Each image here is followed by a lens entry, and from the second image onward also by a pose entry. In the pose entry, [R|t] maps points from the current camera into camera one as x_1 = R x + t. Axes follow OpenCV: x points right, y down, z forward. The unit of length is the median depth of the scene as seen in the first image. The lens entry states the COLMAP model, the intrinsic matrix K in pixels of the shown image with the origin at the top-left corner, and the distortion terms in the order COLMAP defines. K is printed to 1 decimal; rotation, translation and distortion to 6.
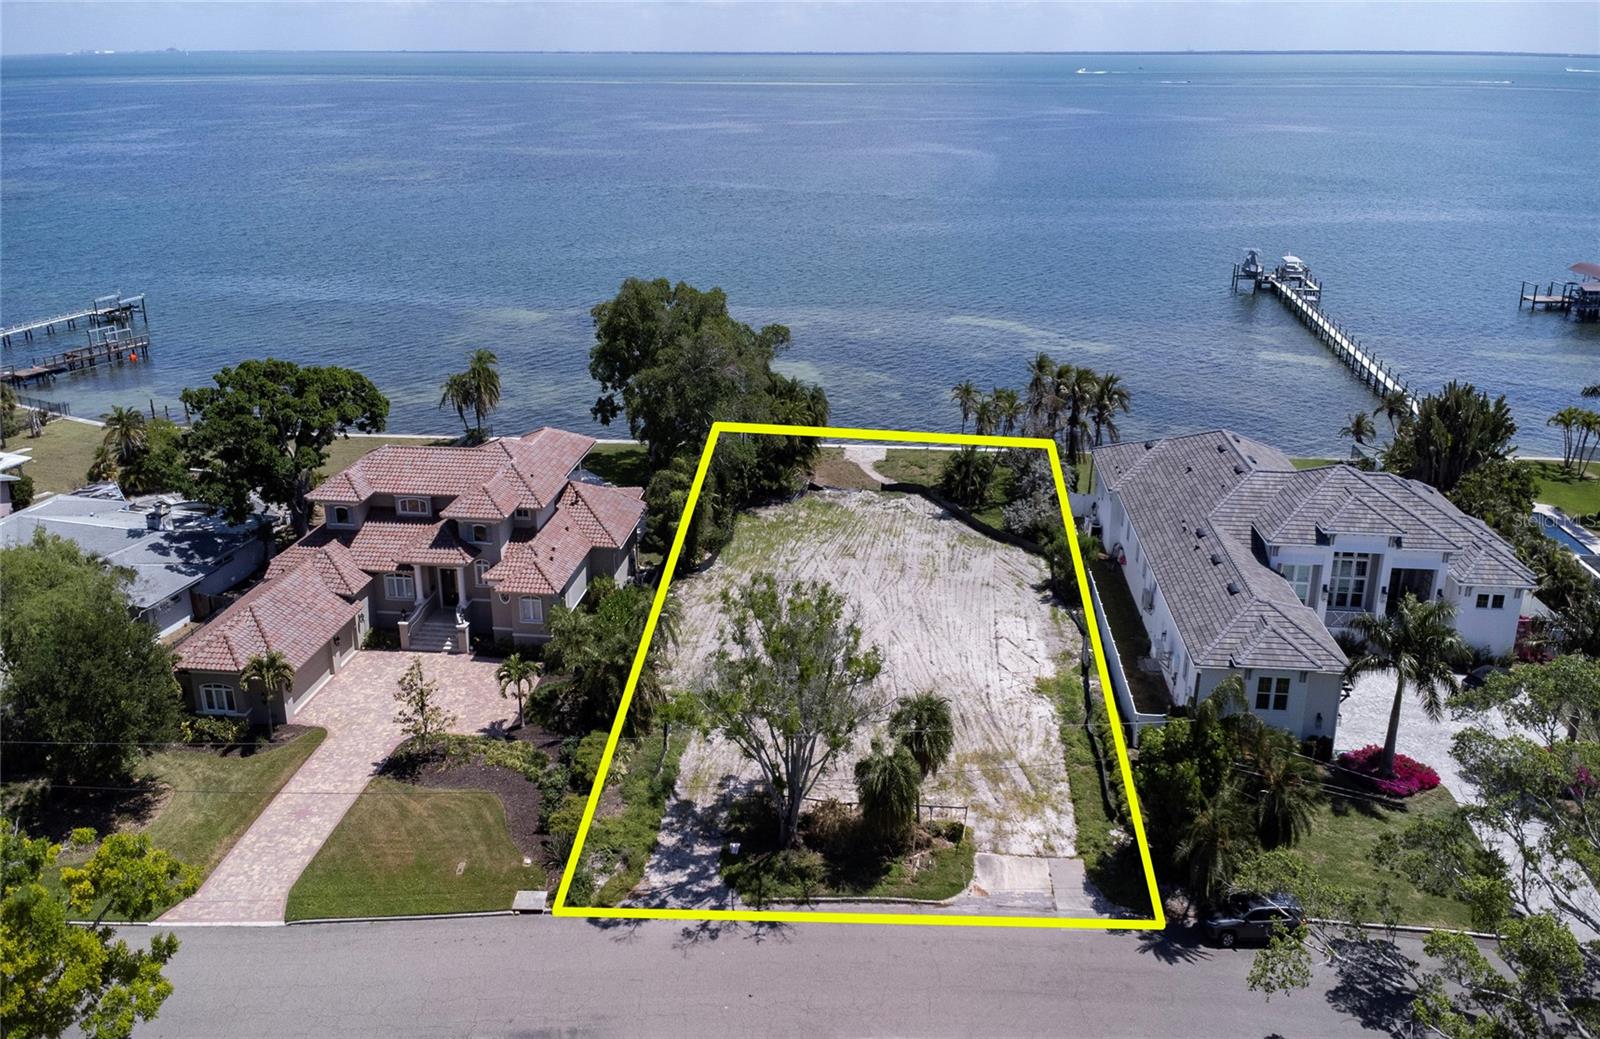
lens RADIAL K [[1179.4, 0, 804.6], [0, 1179.4, 408.2], [0, 0, 1]] dist [0.011905, -0.002117]
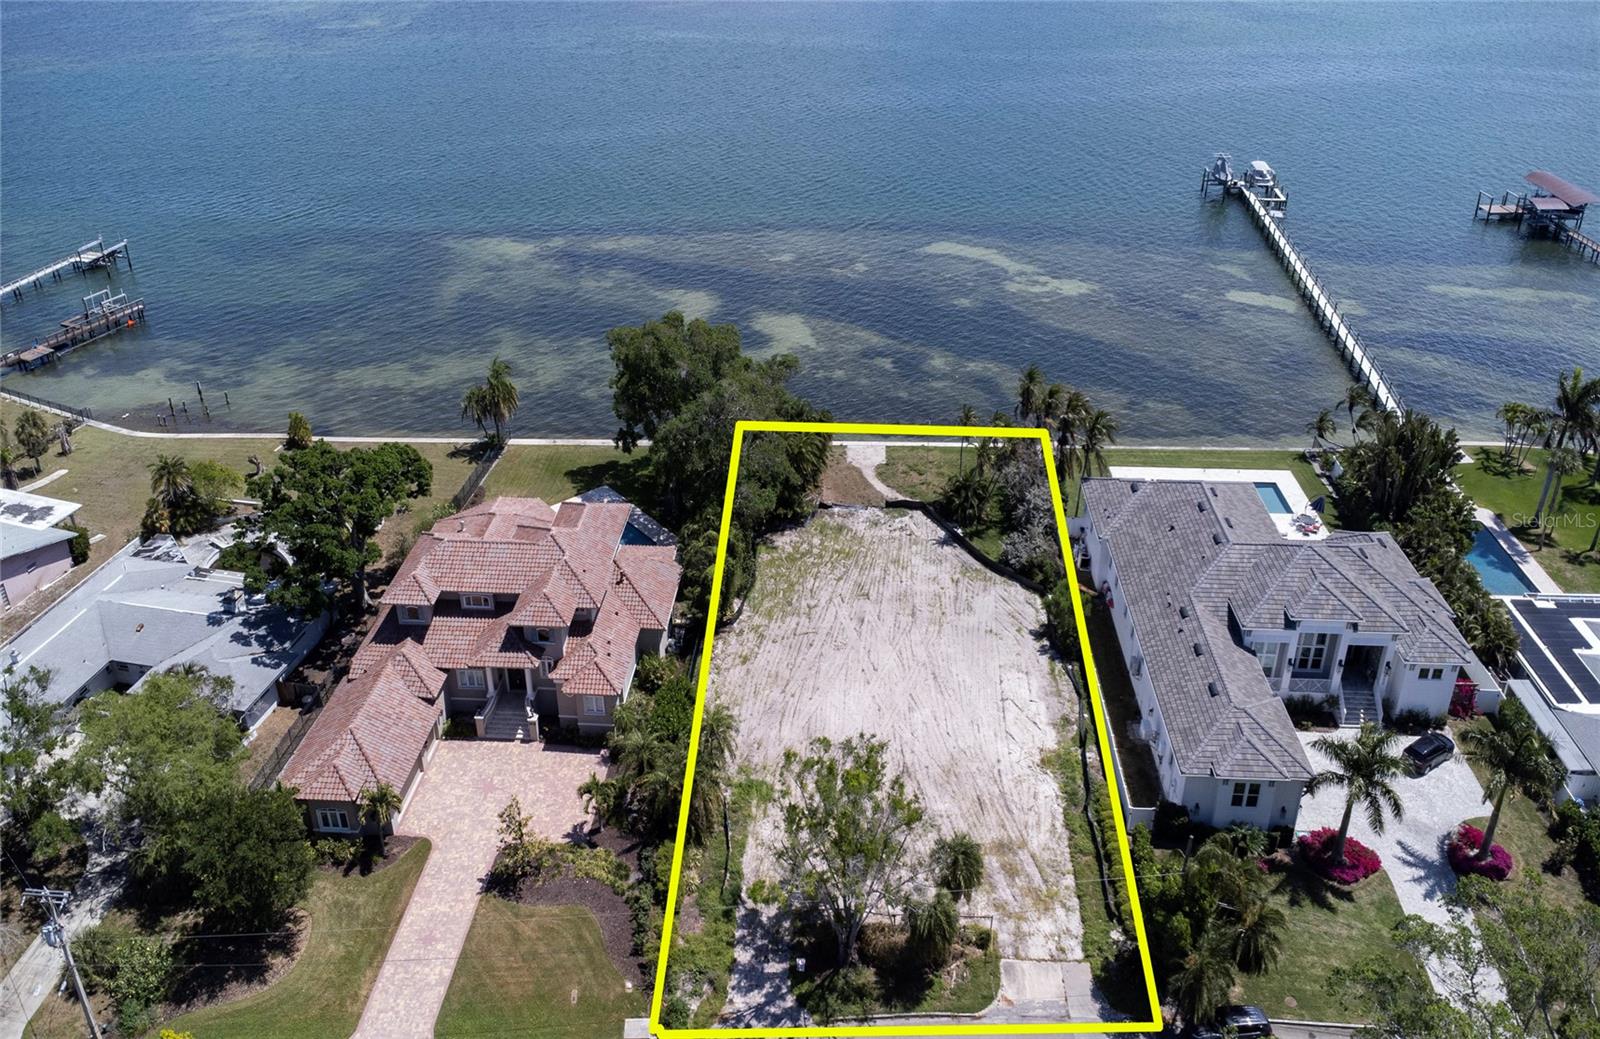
lens RADIAL K [[1213.0, 0, 802.5], [0, 1213.0, 325.4], [0, 0, 1]] dist [0.003930, 0.011515]
pose [[0.999049, -0.021813, 0.037743, -0.068429], [0.017218, 0.992860, 0.118040, -0.315503], [-0.040048, -0.117278, 0.992291, -0.109950]]
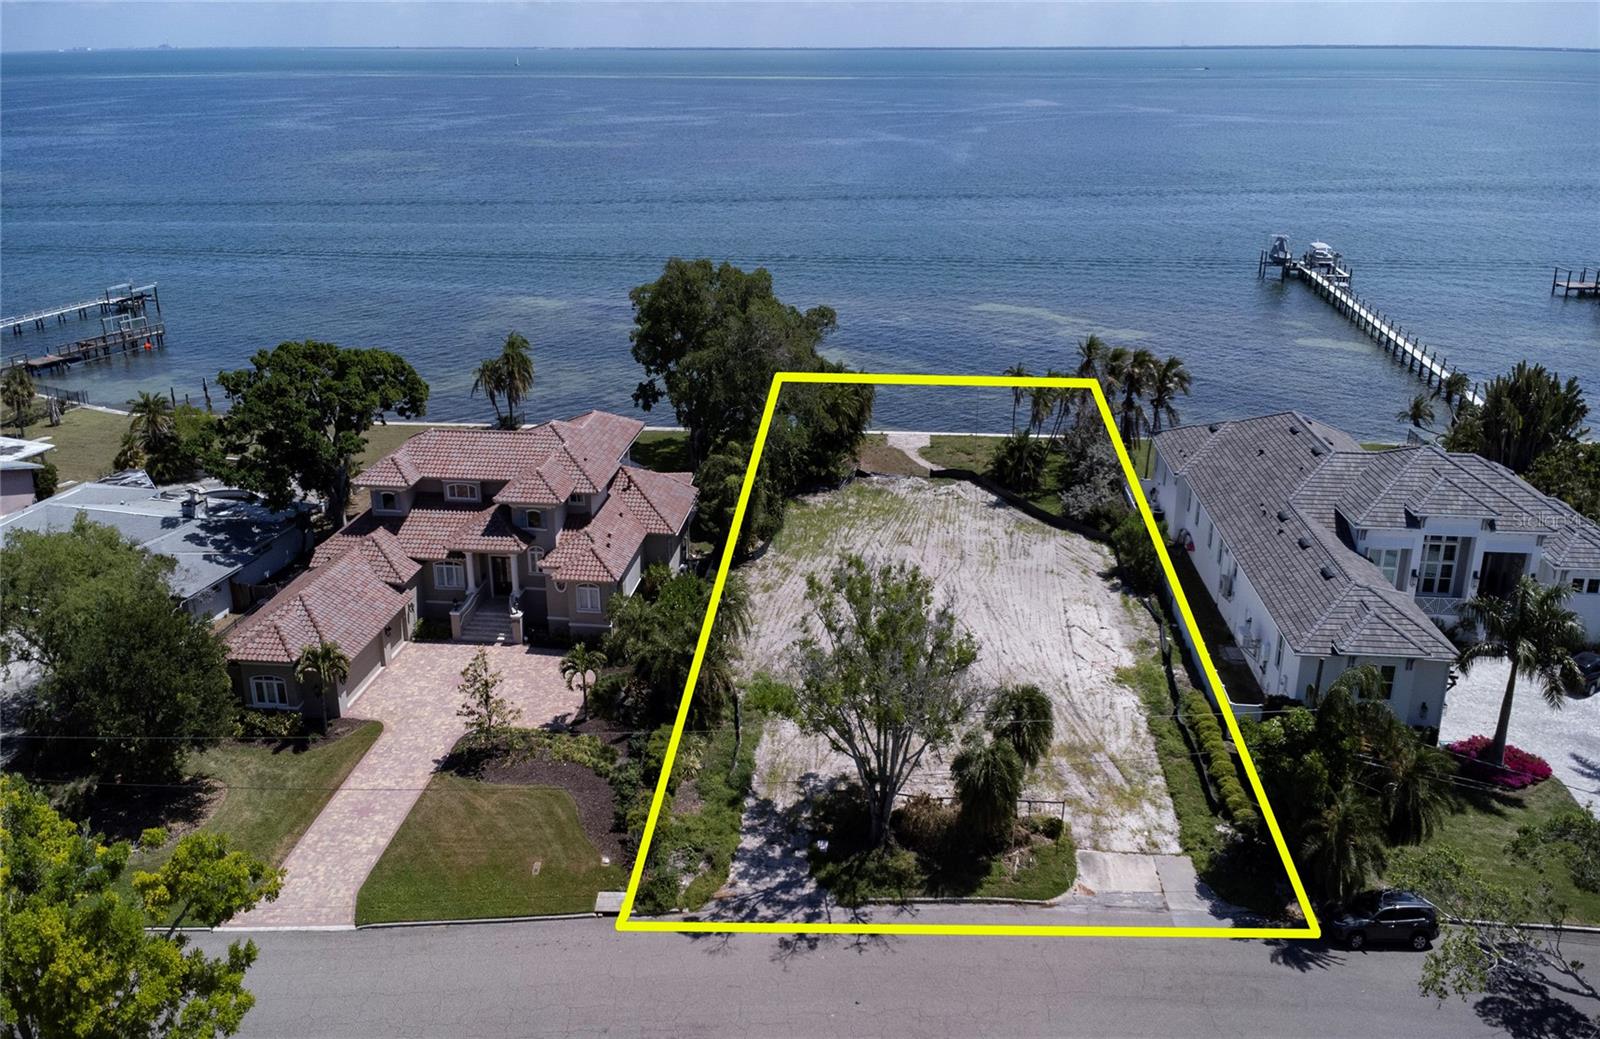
lens RADIAL K [[1179.4, 0, 804.6], [0, 1179.4, 408.2], [0, 0, 1]] dist [0.011905, -0.002117]
pose [[0.999989, -0.003057, 0.003424, -0.057882], [0.003045, 0.999989, 0.003570, 0.012892], [-0.003435, -0.003560, 0.999988, 0.039041]]
